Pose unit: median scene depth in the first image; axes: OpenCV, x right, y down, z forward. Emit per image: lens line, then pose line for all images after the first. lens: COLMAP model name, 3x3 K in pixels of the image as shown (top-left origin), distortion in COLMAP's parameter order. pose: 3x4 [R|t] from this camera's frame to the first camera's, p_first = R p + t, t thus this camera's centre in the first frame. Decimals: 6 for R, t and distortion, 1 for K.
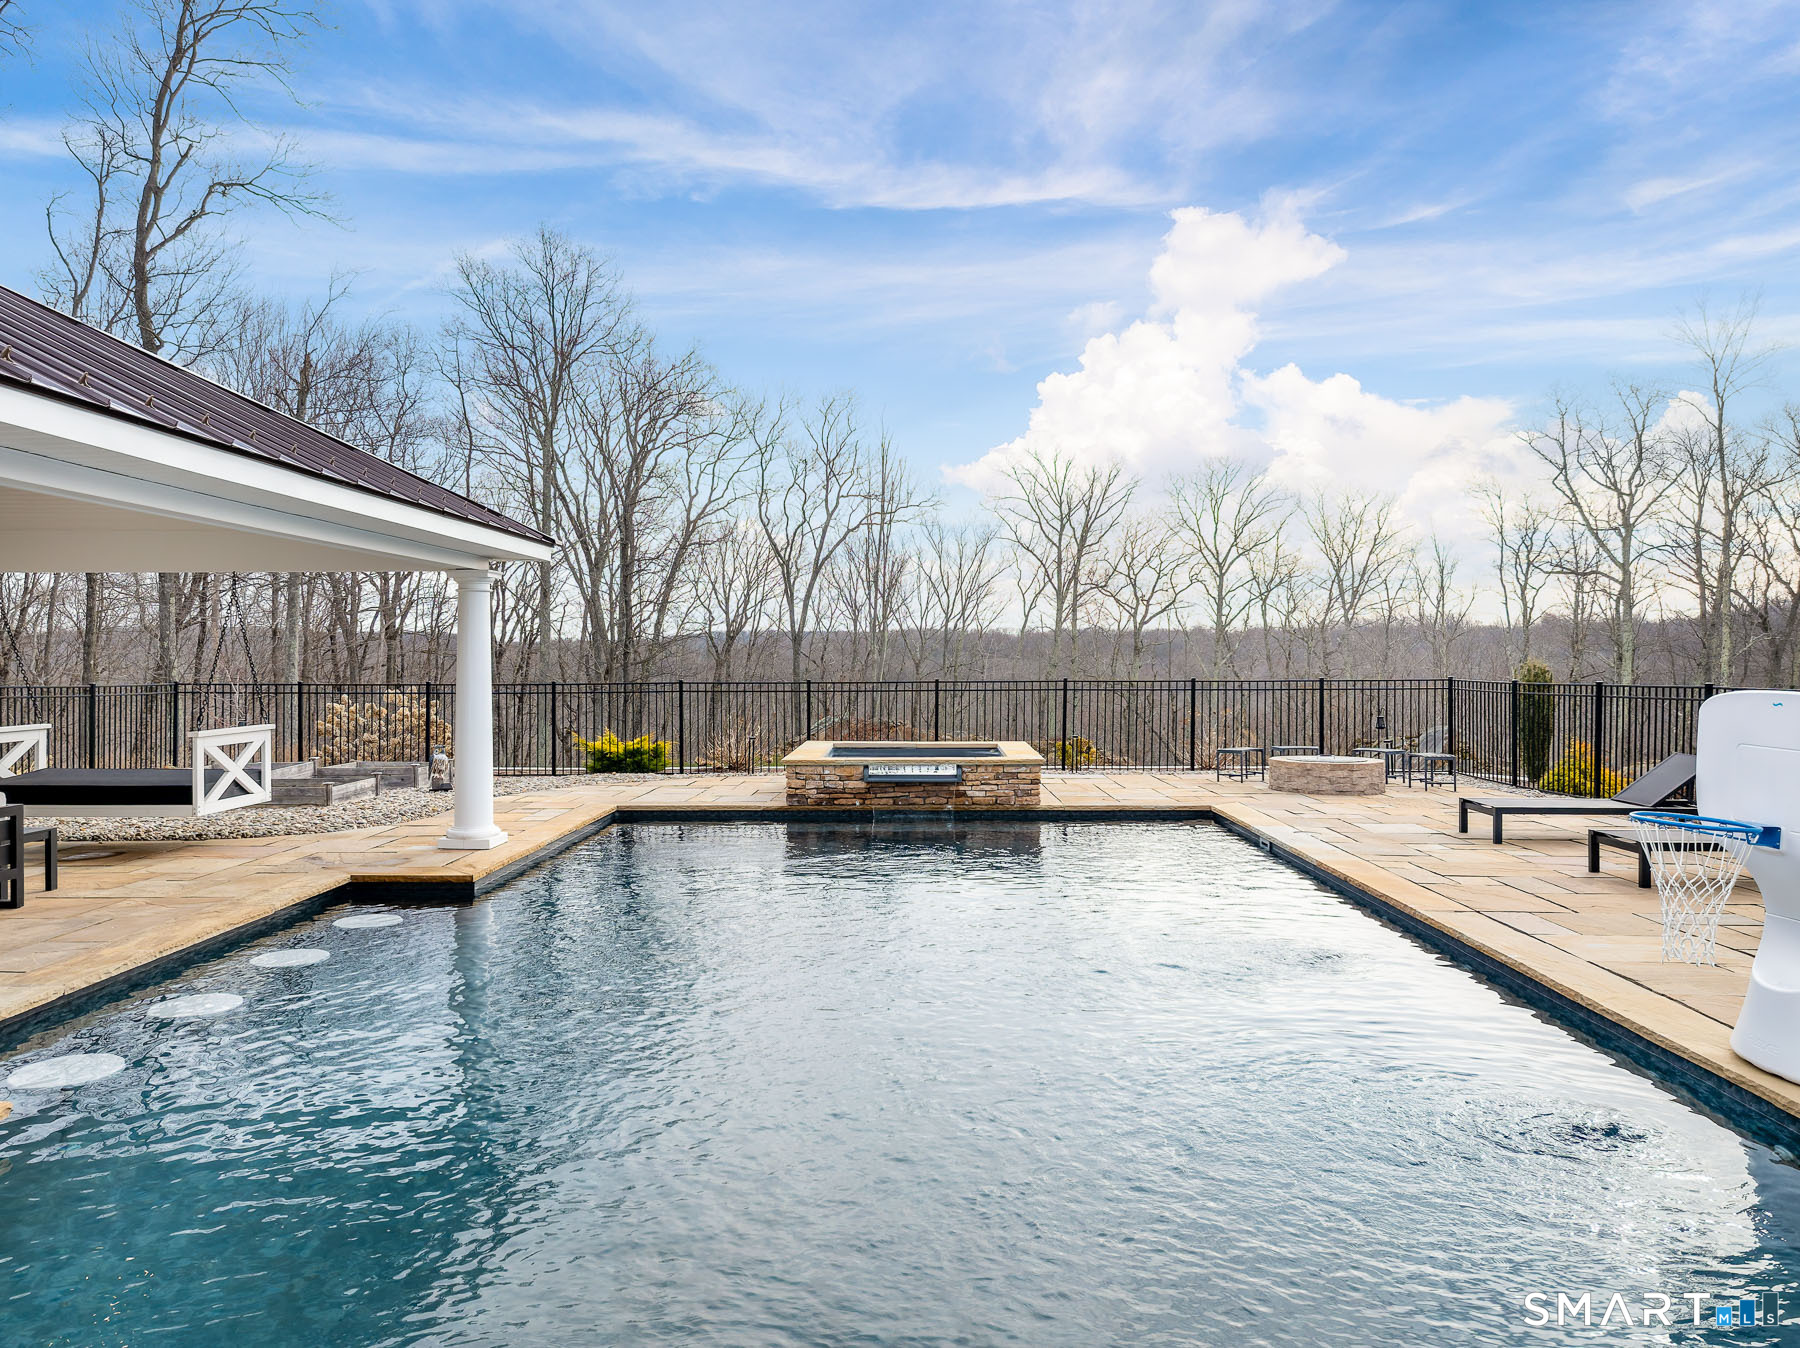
lens RADIAL K [[1222.8, 0, 900.0], [0, 1222.8, 674.0], [0, 0, 1]] dist [-0.006802, -0.000661]
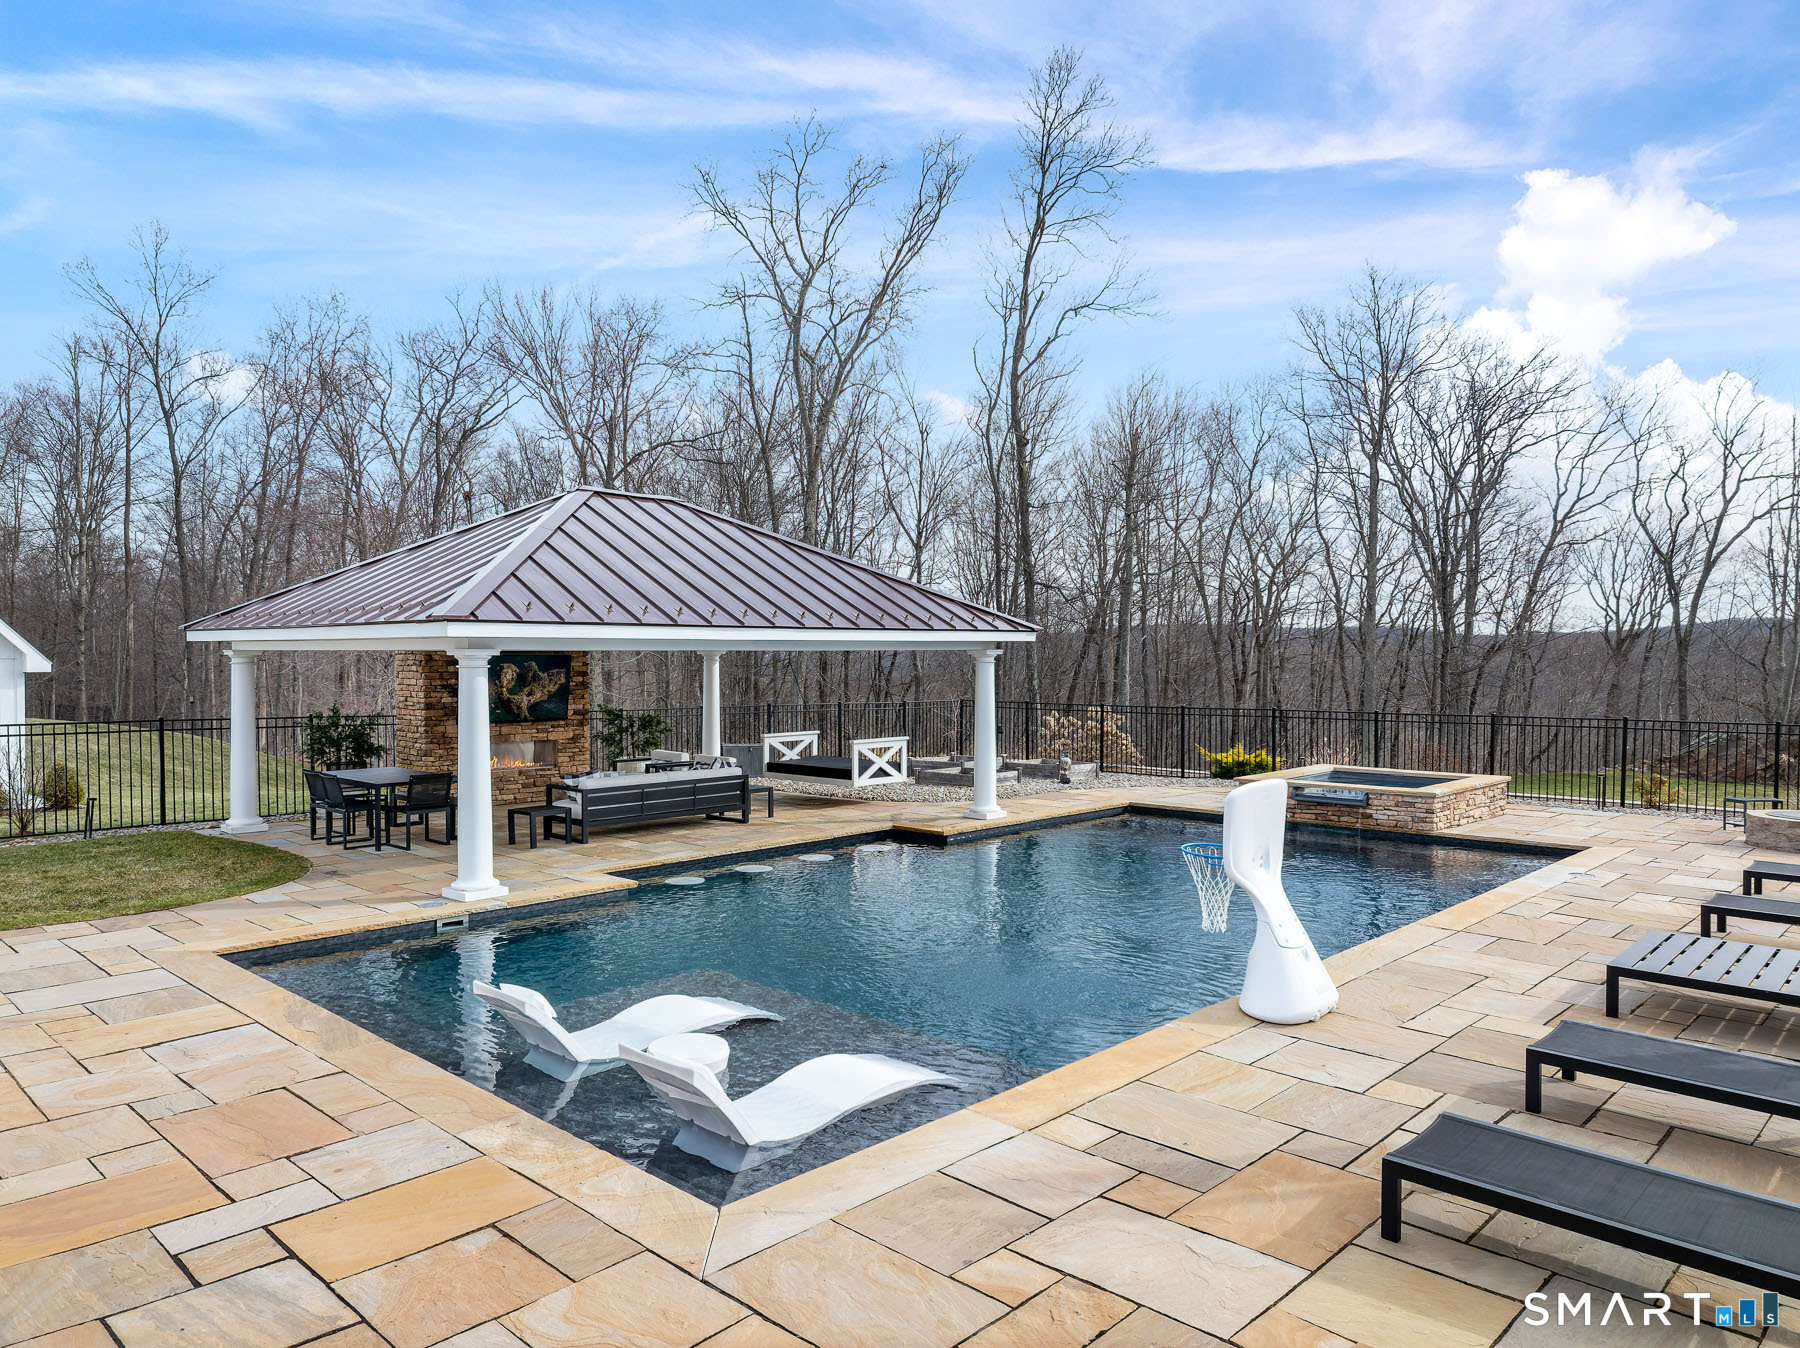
lens RADIAL K [[1218.9, 0, 905.0], [0, 1218.9, 651.4], [0, 0, 1]] dist [0.001413, -0.003686]
pose [[0.732238, -0.001690, -0.681046, 0.117862], [-0.007265, 0.999921, -0.010292, -0.011022], [0.681010, 0.012484, 0.732168, -0.046213]]
